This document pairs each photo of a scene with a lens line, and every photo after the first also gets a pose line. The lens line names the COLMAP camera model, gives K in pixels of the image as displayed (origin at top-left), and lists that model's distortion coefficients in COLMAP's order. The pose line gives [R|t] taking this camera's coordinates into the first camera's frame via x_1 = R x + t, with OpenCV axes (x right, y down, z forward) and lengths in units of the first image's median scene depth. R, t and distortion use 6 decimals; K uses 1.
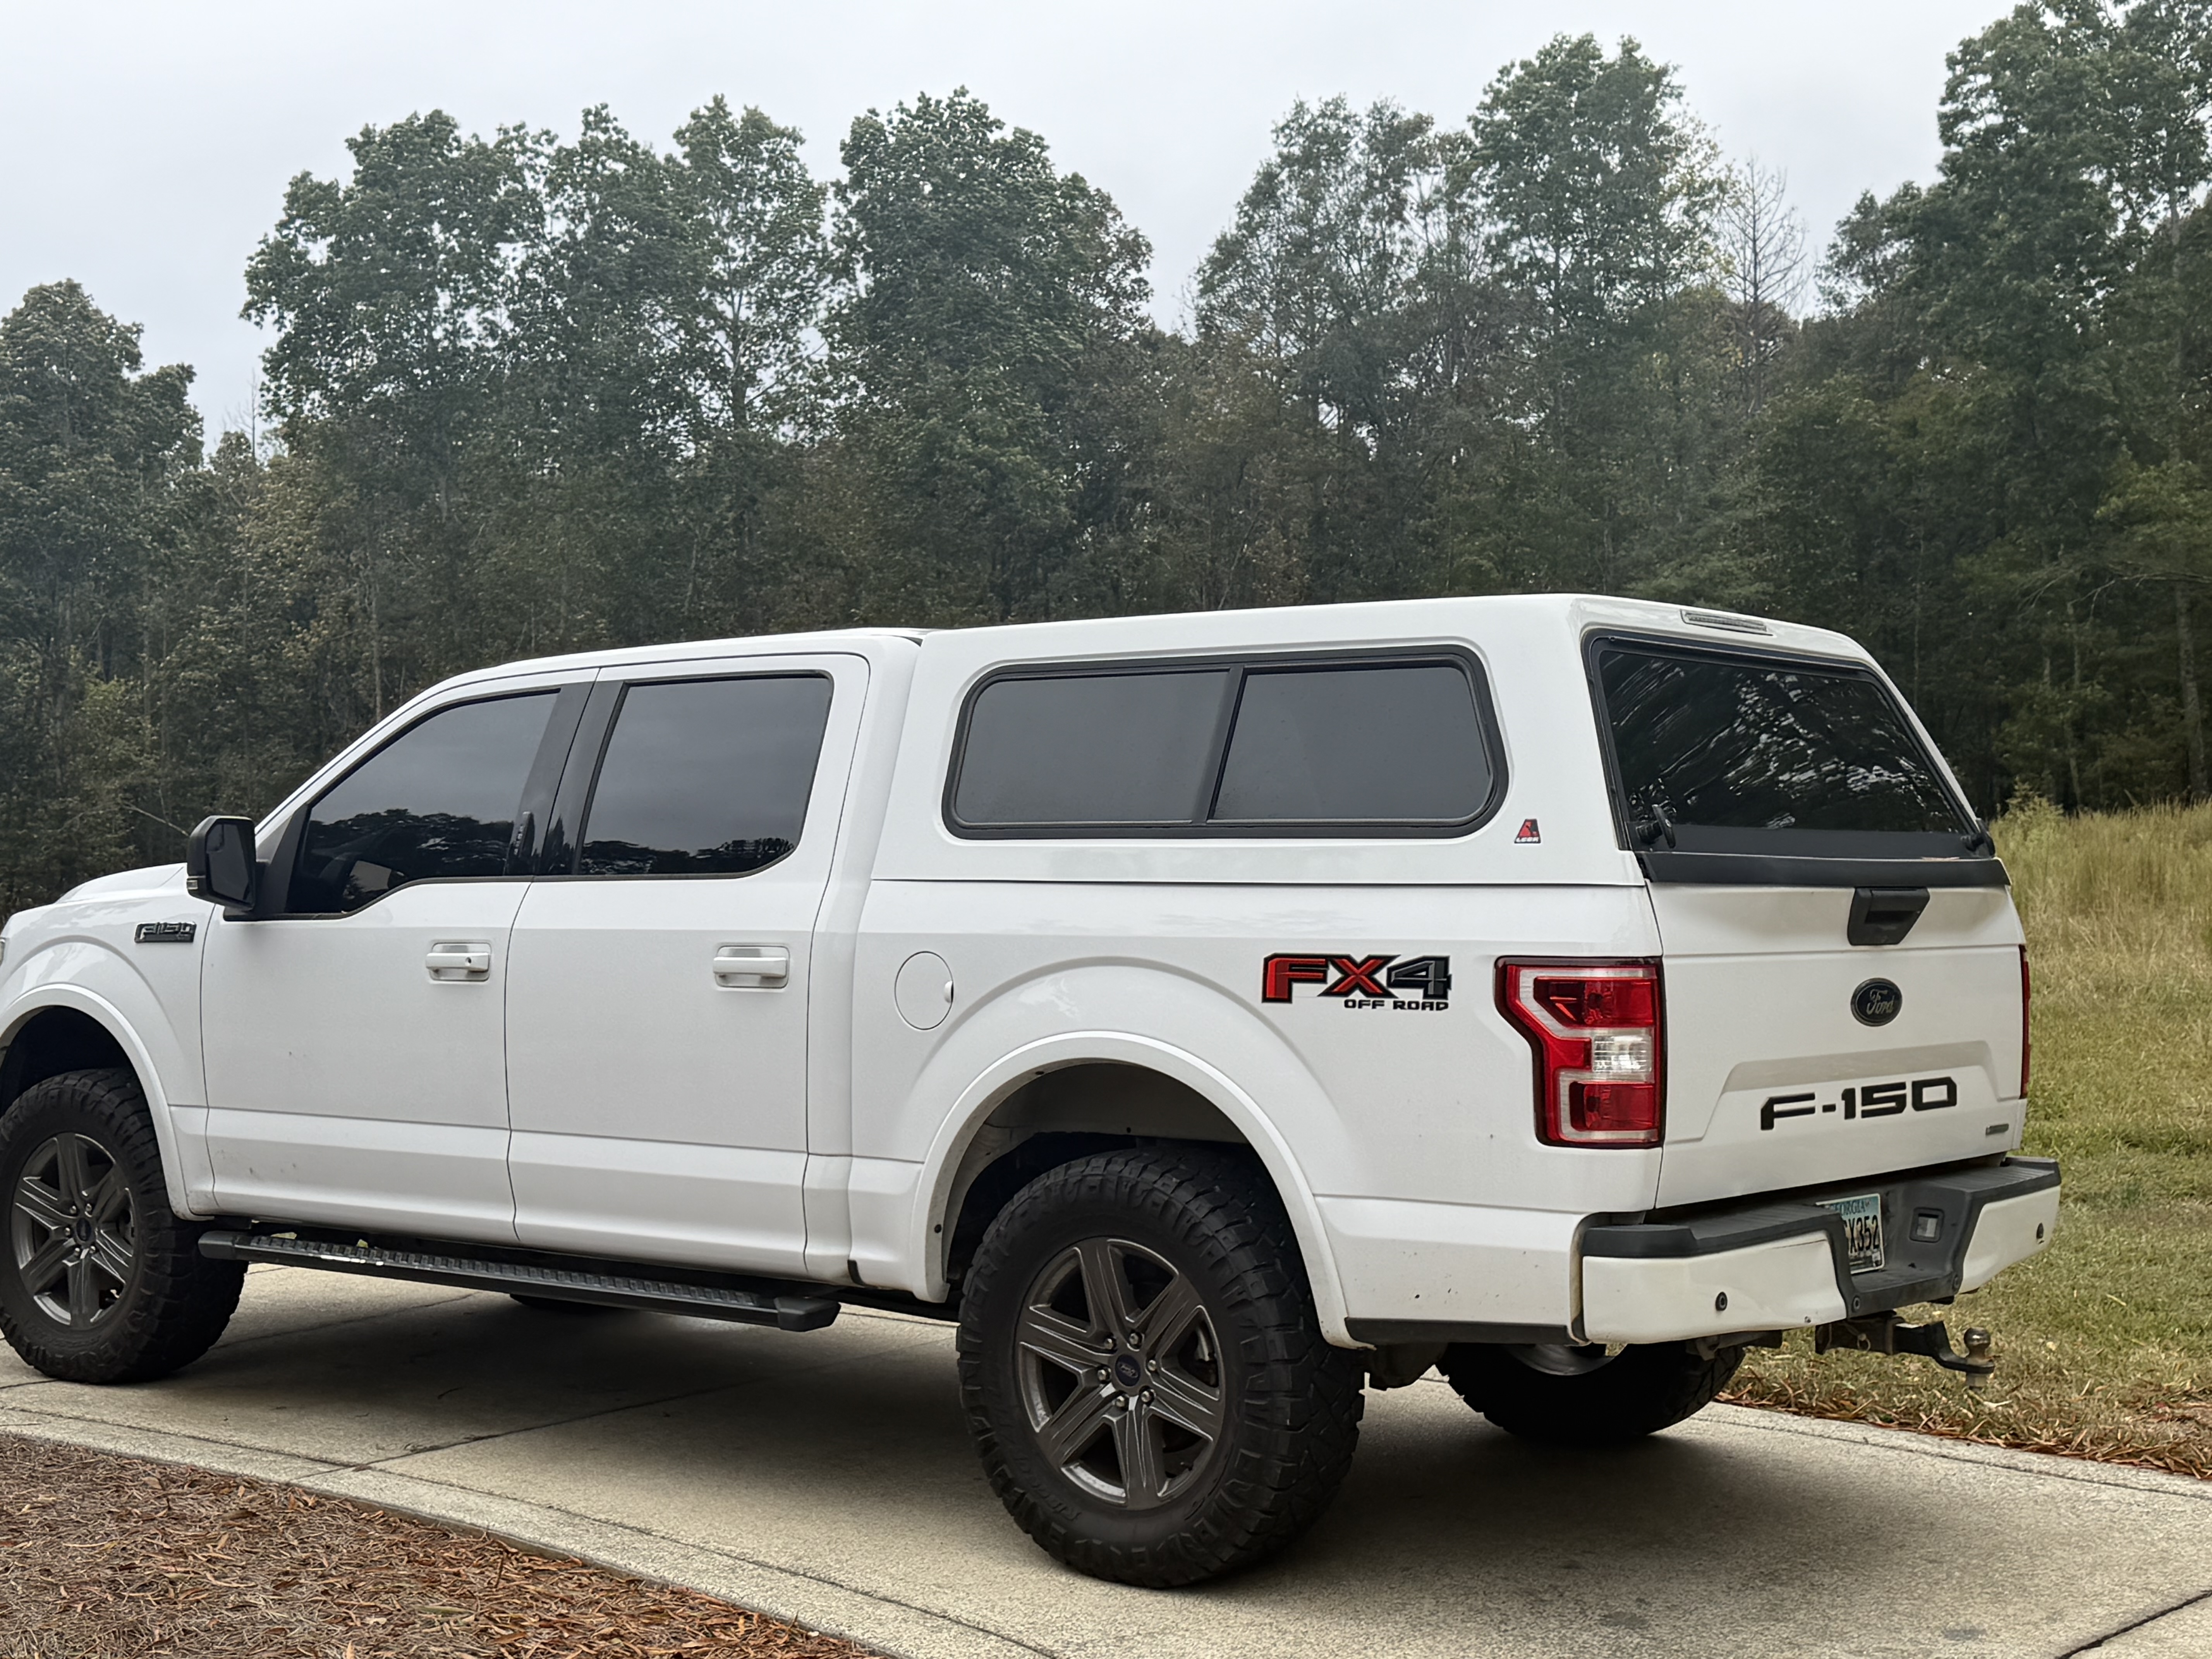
lens RADIAL K [[2966.5, 0, 1107.0], [0, 2966.5, 826.7], [0, 0, 1]] dist [0.134616, 0.000000]
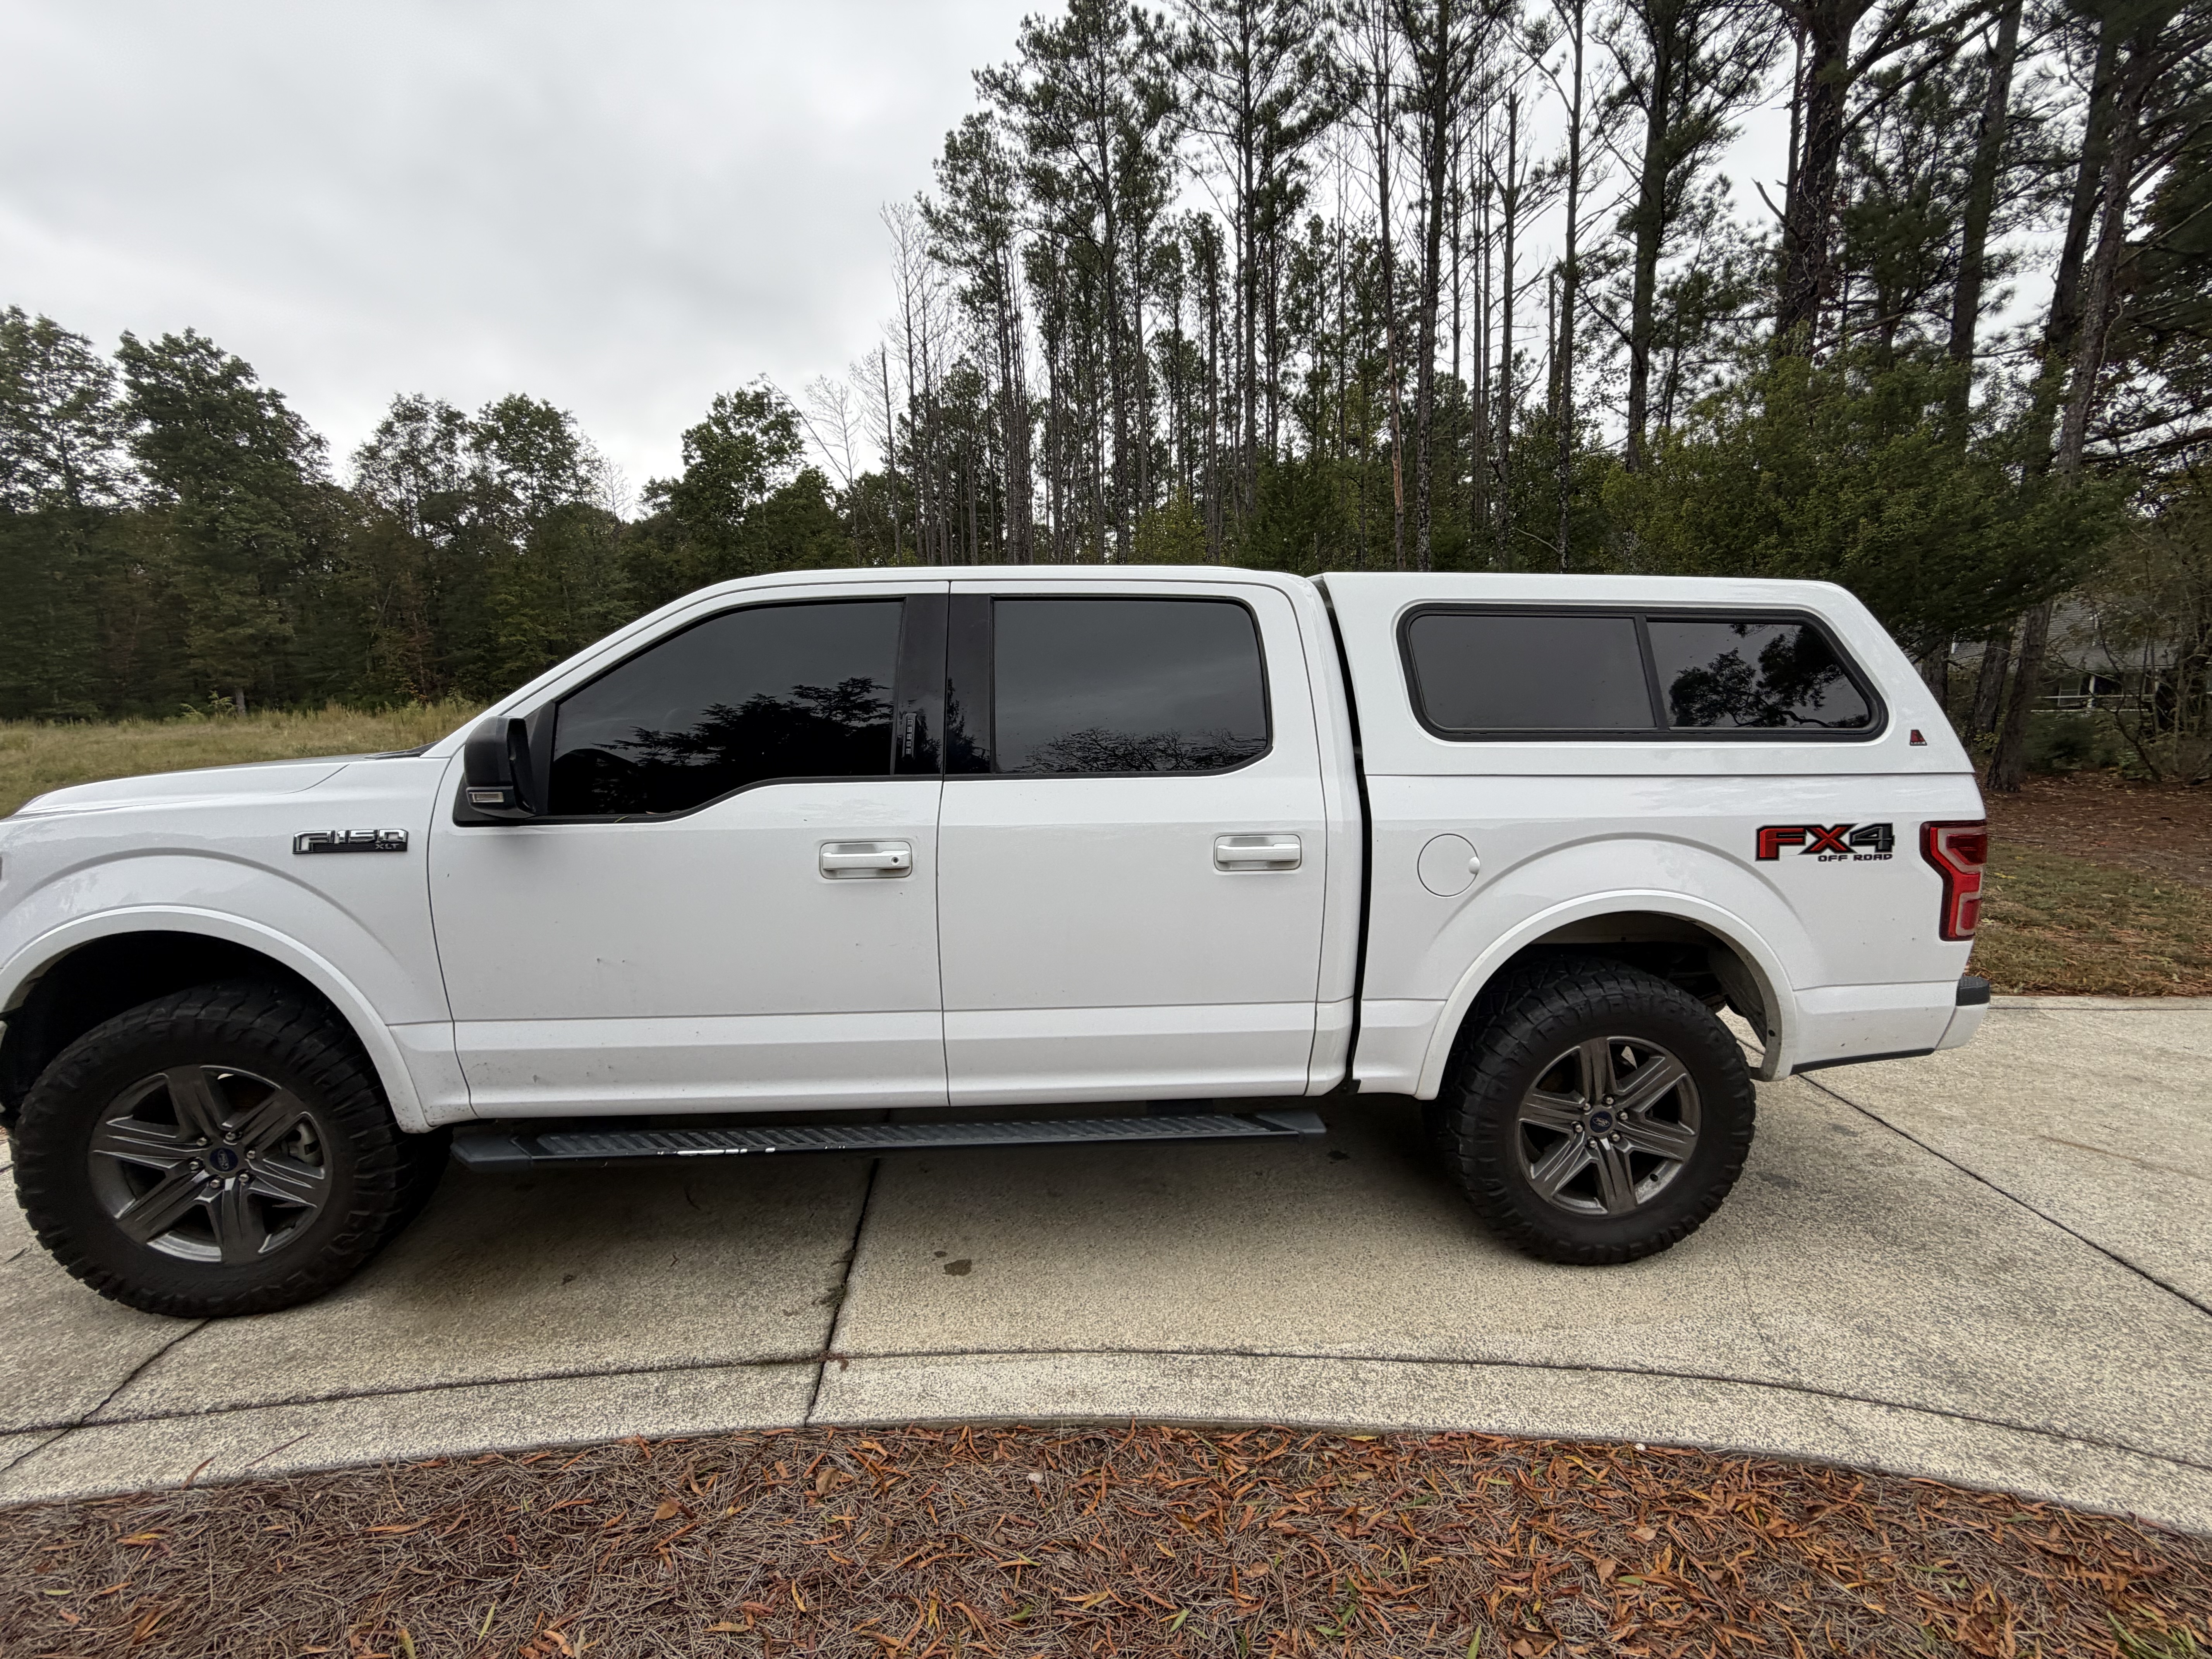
lens RADIAL K [[889.0, 0, 1103.3], [0, 889.0, 827.4], [0, 0, 1]] dist [0.000825, 0.000429]
pose [[0.734596, -0.087117, 0.672889, -0.332081], [-0.008549, 0.990456, 0.137564, -0.008374], [-0.678451, -0.106807, 0.726840, 0.661021]]
